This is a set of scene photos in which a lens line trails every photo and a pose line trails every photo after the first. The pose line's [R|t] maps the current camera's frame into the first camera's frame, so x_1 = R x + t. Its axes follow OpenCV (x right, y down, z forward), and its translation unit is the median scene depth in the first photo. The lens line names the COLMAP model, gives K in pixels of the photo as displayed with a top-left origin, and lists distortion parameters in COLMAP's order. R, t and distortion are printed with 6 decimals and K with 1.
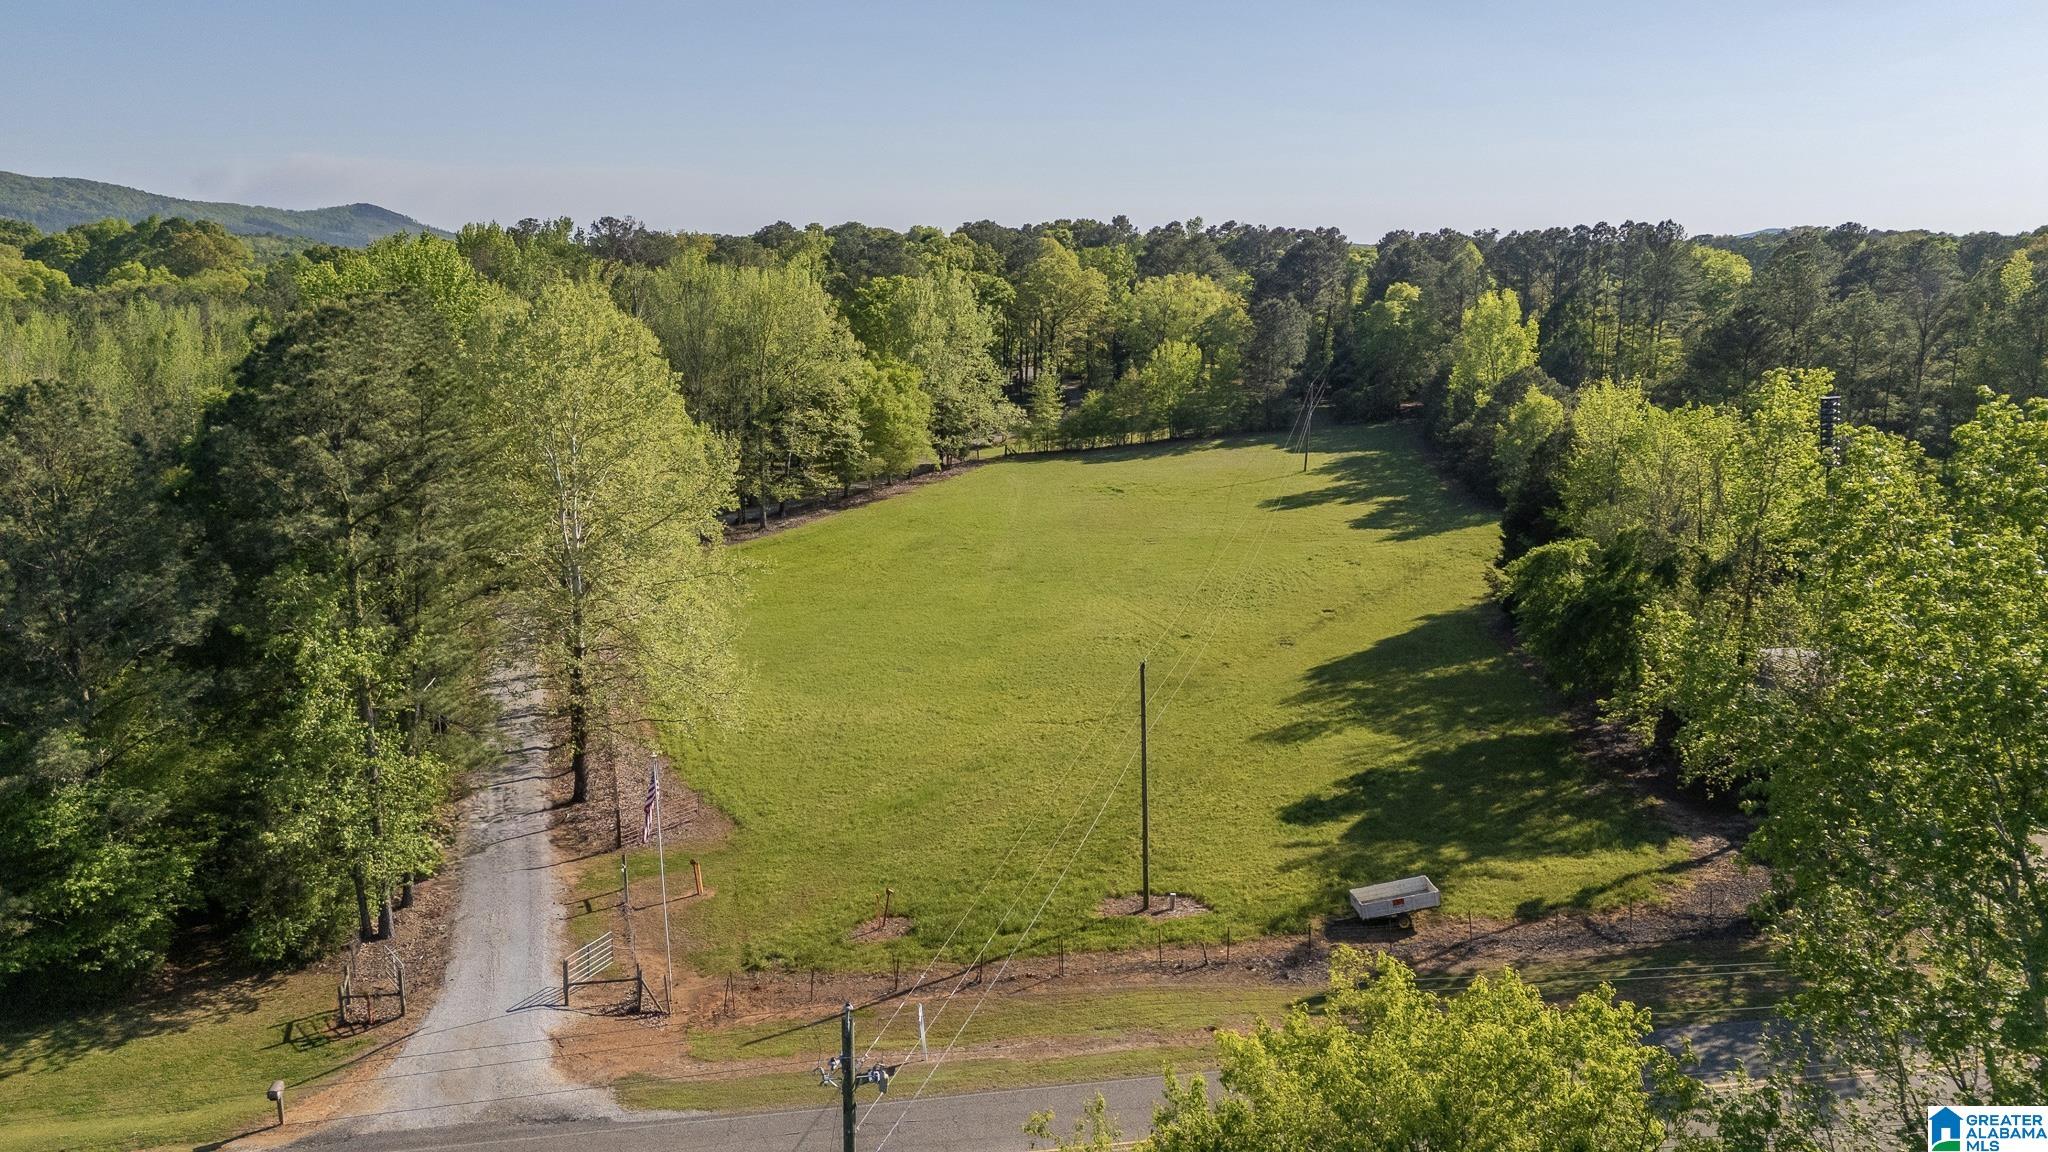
lens RADIAL K [[1528.4, 0, 1017.6], [0, 1528.4, 574.7], [0, 0, 1]] dist [0.098427, -0.091750]
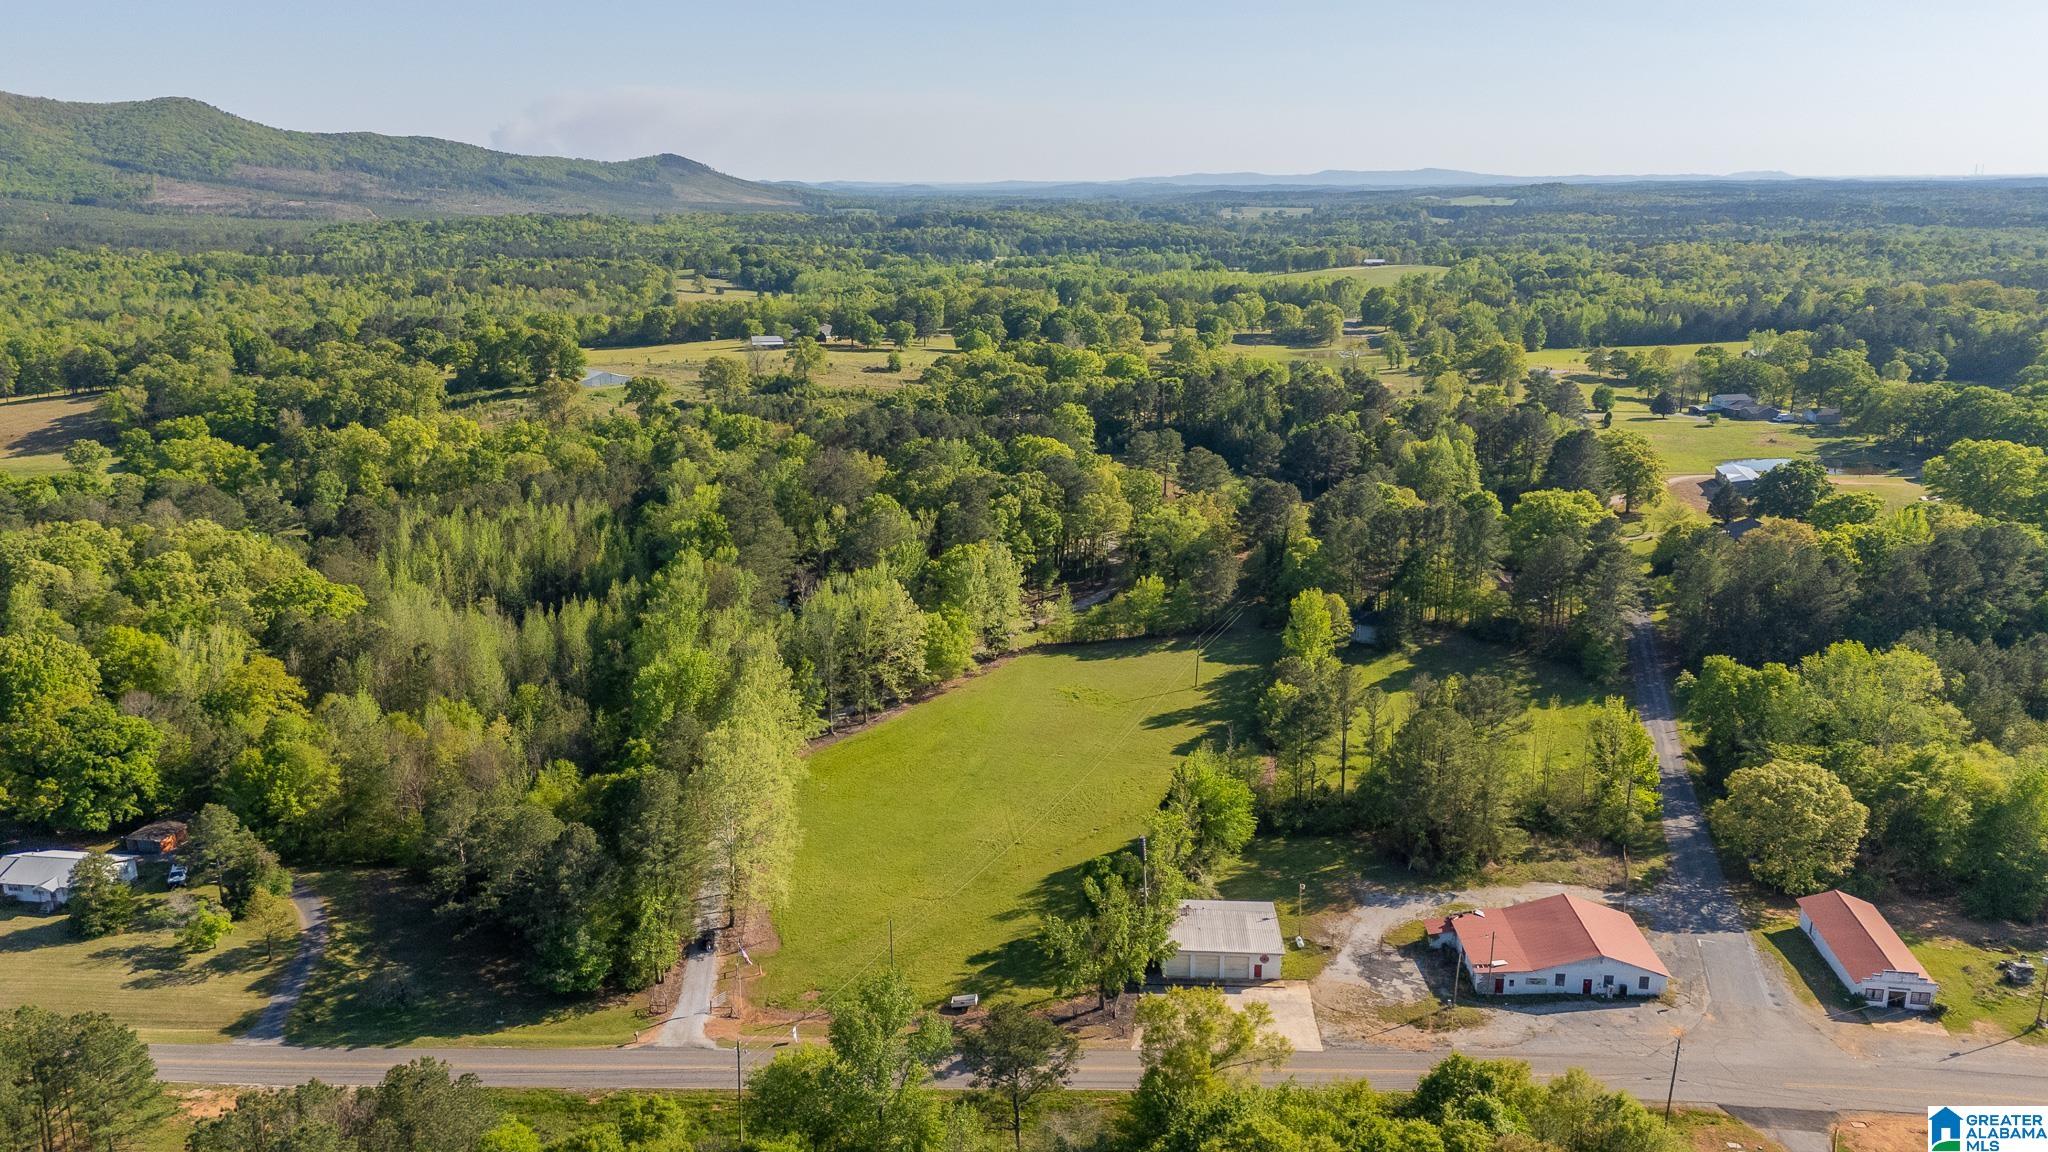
lens RADIAL K [[1528.4, 0, 1017.6], [0, 1528.4, 574.7], [0, 0, 1]] dist [0.098427, -0.091750]
pose [[0.984799, 0.048184, -0.166879, 0.855464], [-0.040166, 0.997886, 0.051097, -0.847078], [0.168988, -0.043617, 0.984653, -2.100461]]
